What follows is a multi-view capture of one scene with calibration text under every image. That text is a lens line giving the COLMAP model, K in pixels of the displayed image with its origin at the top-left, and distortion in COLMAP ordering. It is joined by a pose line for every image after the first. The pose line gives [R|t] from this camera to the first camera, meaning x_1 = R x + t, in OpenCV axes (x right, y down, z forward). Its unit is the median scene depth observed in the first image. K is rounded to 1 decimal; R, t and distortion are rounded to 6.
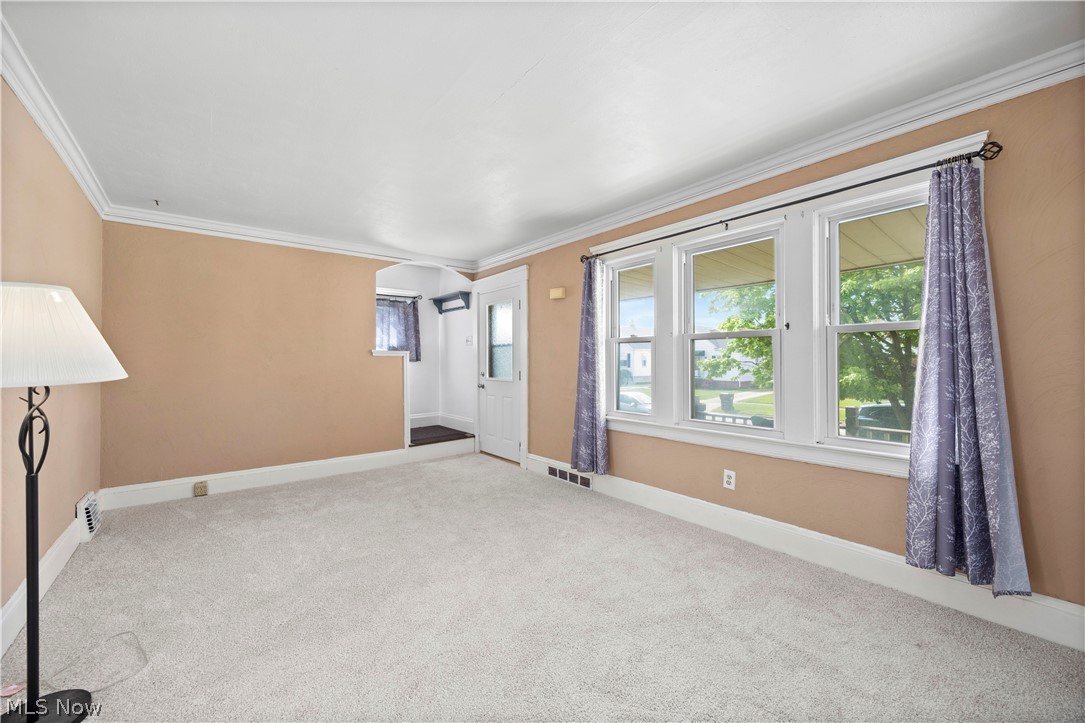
lens RADIAL K [[431.0, 0, 543.4], [0, 431.0, 361.5], [0, 0, 1]] dist [0.008990, -0.001635]
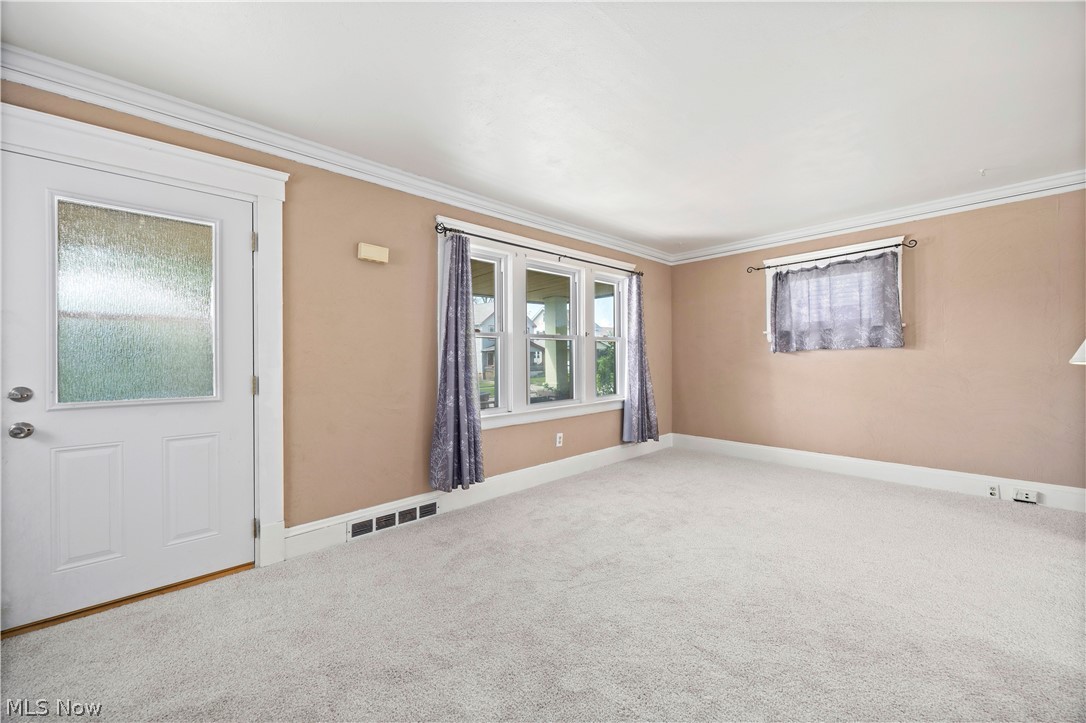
lens RADIAL K [[431.4, 0, 548.9], [0, 431.4, 364.4], [0, 0, 1]] dist [0.008990, -0.001635]
pose [[-0.096198, -0.015343, 0.995244, -0.762278], [0.007859, 0.999838, 0.016174, 0.003857], [-0.995331, 0.009378, -0.096061, 0.927691]]
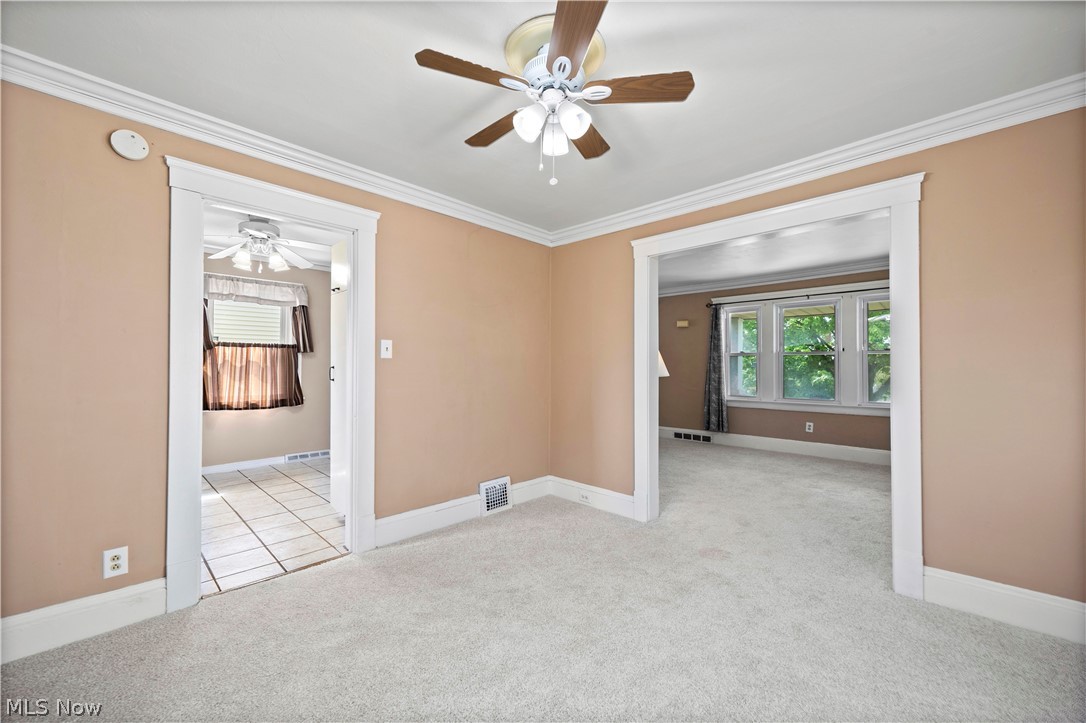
lens RADIAL K [[431.4, 0, 547.9], [0, 431.4, 359.5], [0, 0, 1]] dist [0.008990, -0.001635]
pose [[0.991080, 0.002403, 0.133247, -0.794852], [-0.001010, 0.999944, -0.010523, -0.008960], [-0.133265, 0.010295, 0.991027, -0.620281]]
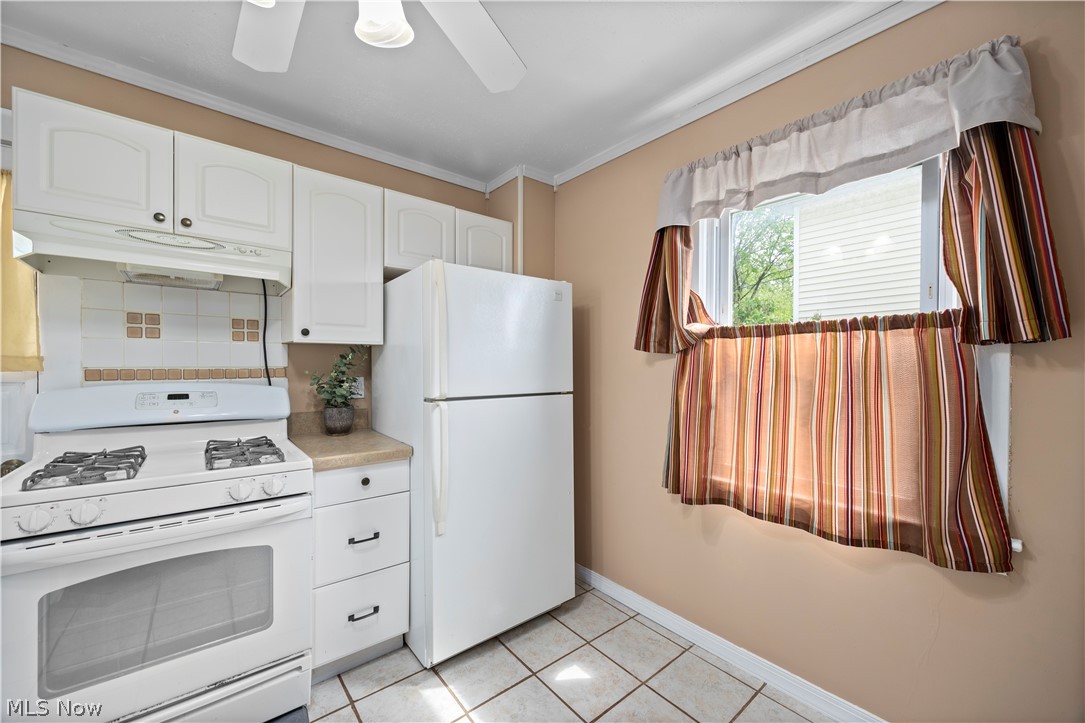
lens RADIAL K [[431.0, 0, 542.3], [0, 431.0, 366.9], [0, 0, 1]] dist [0.008990, -0.001635]
pose [[0.018994, 0.000080, -0.999820, -1.093388], [-0.004010, 0.999992, 0.000004, -0.026988], [0.999812, 0.004009, 0.018994, 0.568273]]
